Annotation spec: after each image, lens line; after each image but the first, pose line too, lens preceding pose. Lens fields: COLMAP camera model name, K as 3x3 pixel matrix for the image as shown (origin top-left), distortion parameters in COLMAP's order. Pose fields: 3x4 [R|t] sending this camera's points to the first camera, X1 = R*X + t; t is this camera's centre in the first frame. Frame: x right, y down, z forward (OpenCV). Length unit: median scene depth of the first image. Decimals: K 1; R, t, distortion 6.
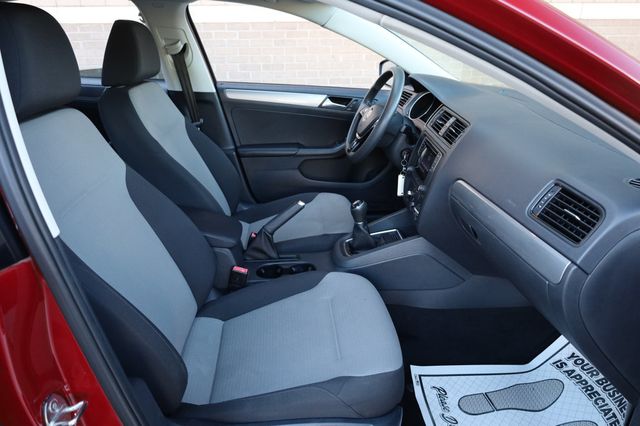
lens RADIAL K [[434.4, 0, 321.2], [0, 434.4, 214.1], [0, 0, 1]] dist [-0.010625, 0.003009]
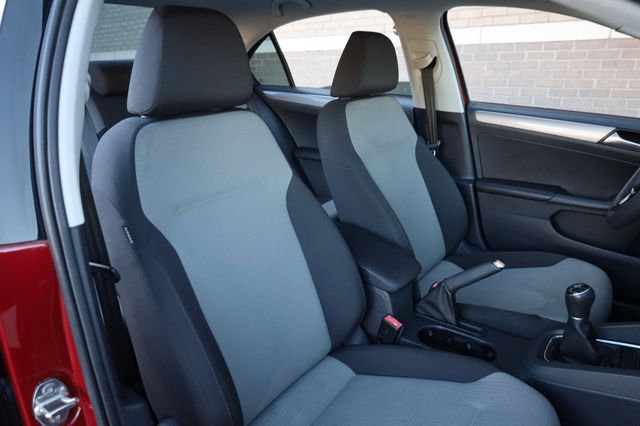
lens RADIAL K [[434.4, 0, 325.2], [0, 434.4, 214.5], [0, 0, 1]] dist [-0.010625, 0.003009]
pose [[0.758041, 0.209121, -0.617773, 0.125360], [-0.242313, 0.969705, 0.030922, -0.043879], [0.605524, 0.126254, 0.785749, 0.175768]]
